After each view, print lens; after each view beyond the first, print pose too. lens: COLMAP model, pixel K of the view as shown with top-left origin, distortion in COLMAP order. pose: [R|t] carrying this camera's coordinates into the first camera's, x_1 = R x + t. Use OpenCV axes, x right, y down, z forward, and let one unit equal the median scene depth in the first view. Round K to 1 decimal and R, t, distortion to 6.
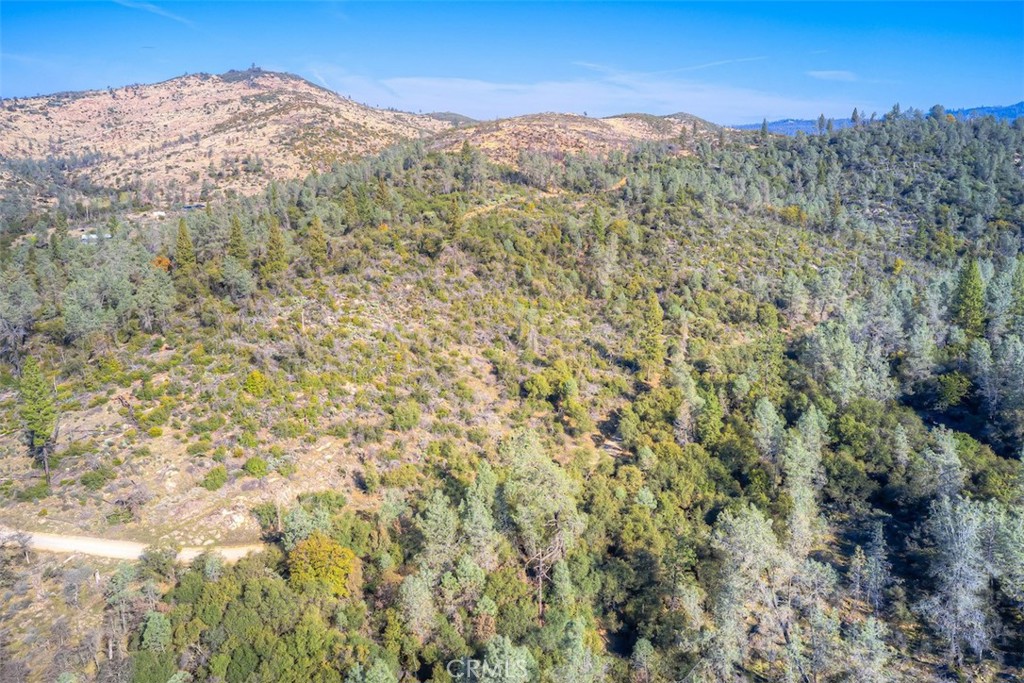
lens RADIAL K [[856.4, 0, 512.0], [0, 856.4, 341.5], [0, 0, 1]] dist [-0.001848, -0.004348]
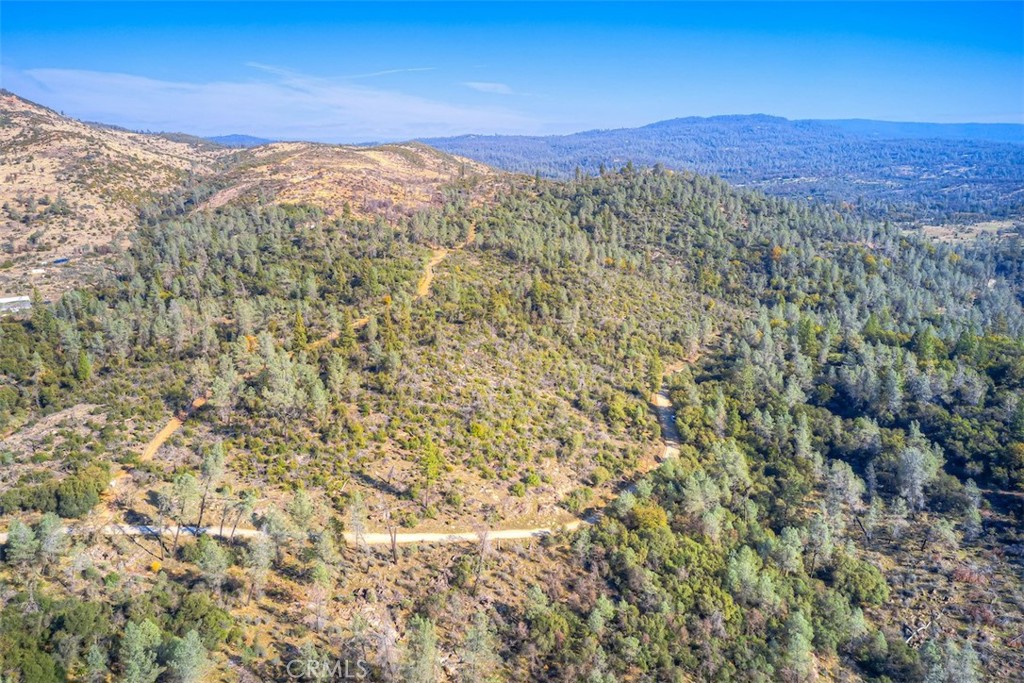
lens RADIAL K [[856.4, 0, 512.0], [0, 856.4, 341.5], [0, 0, 1]] dist [-0.001848, -0.004348]
pose [[0.926050, -0.066532, 0.371489, -0.173877], [0.064924, 0.997748, 0.016848, -0.028982], [-0.371774, 0.008516, 0.928284, -0.107769]]
